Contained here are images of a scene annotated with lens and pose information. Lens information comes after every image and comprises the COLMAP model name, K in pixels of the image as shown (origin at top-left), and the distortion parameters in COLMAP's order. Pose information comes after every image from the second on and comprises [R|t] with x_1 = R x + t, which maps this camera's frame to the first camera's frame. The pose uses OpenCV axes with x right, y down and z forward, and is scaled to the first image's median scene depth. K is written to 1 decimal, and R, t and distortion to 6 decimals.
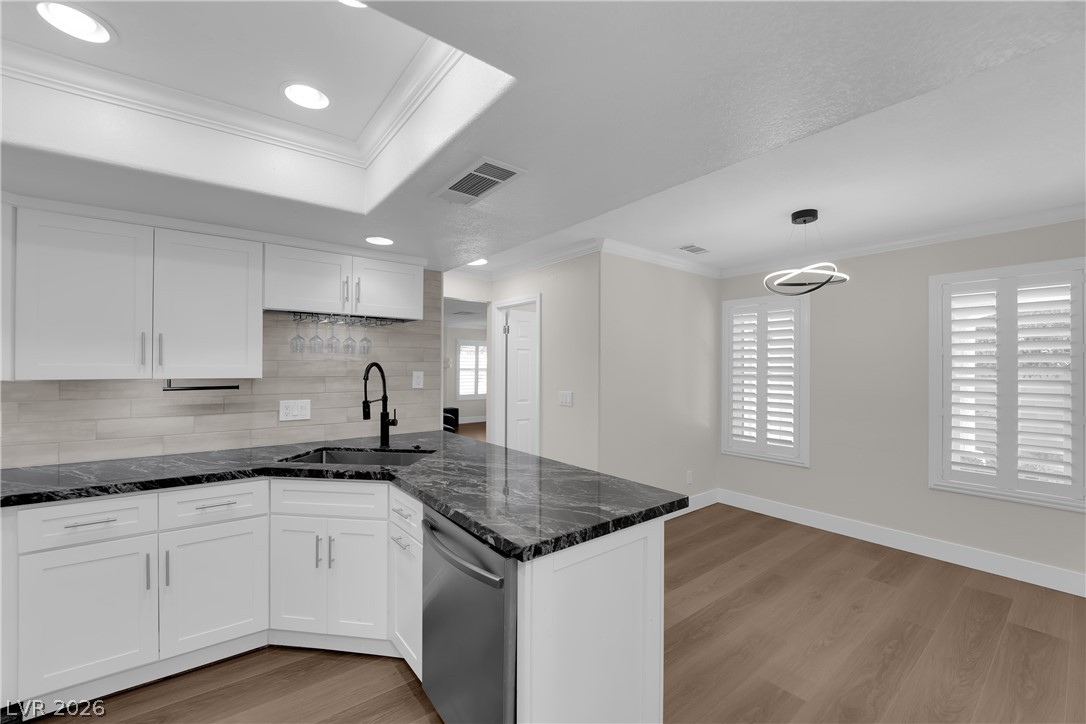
lens RADIAL K [[437.6, 0, 540.2], [0, 437.6, 364.0], [0, 0, 1]] dist [-0.017975, -0.000045]
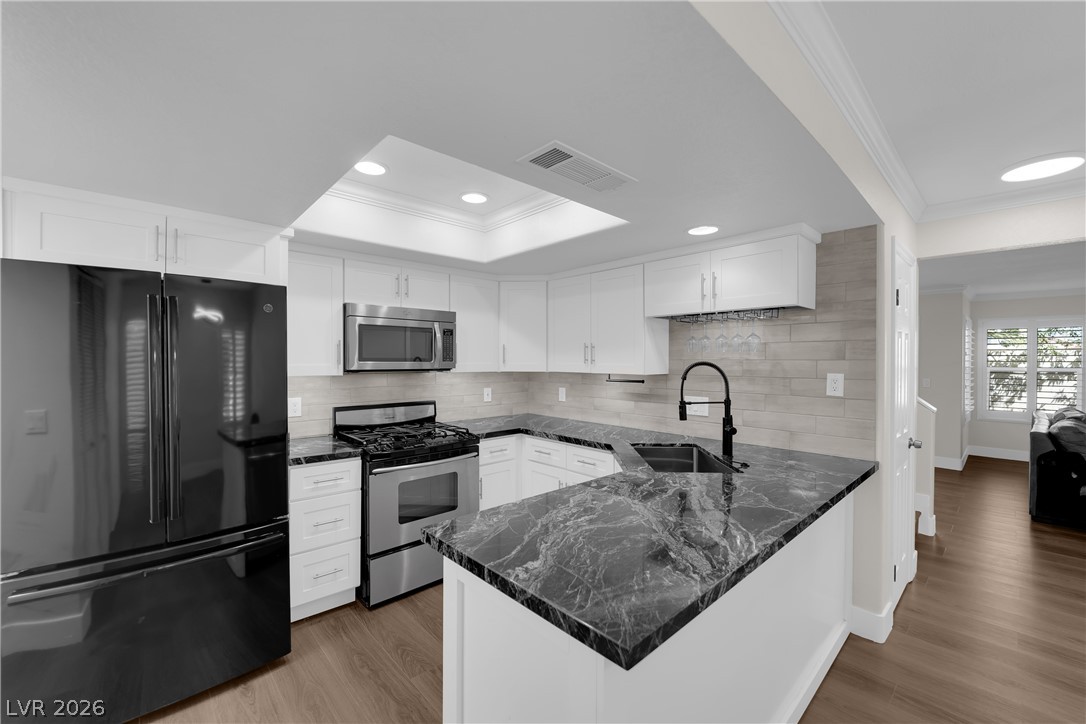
lens RADIAL K [[437.6, 0, 540.2], [0, 437.6, 364.0], [0, 0, 1]] dist [-0.017975, -0.000045]
pose [[0.083839, 0.004881, -0.996467, 0.697698], [0.003521, 0.999980, 0.005195, -0.006856], [0.996473, -0.003944, 0.083820, 0.758646]]
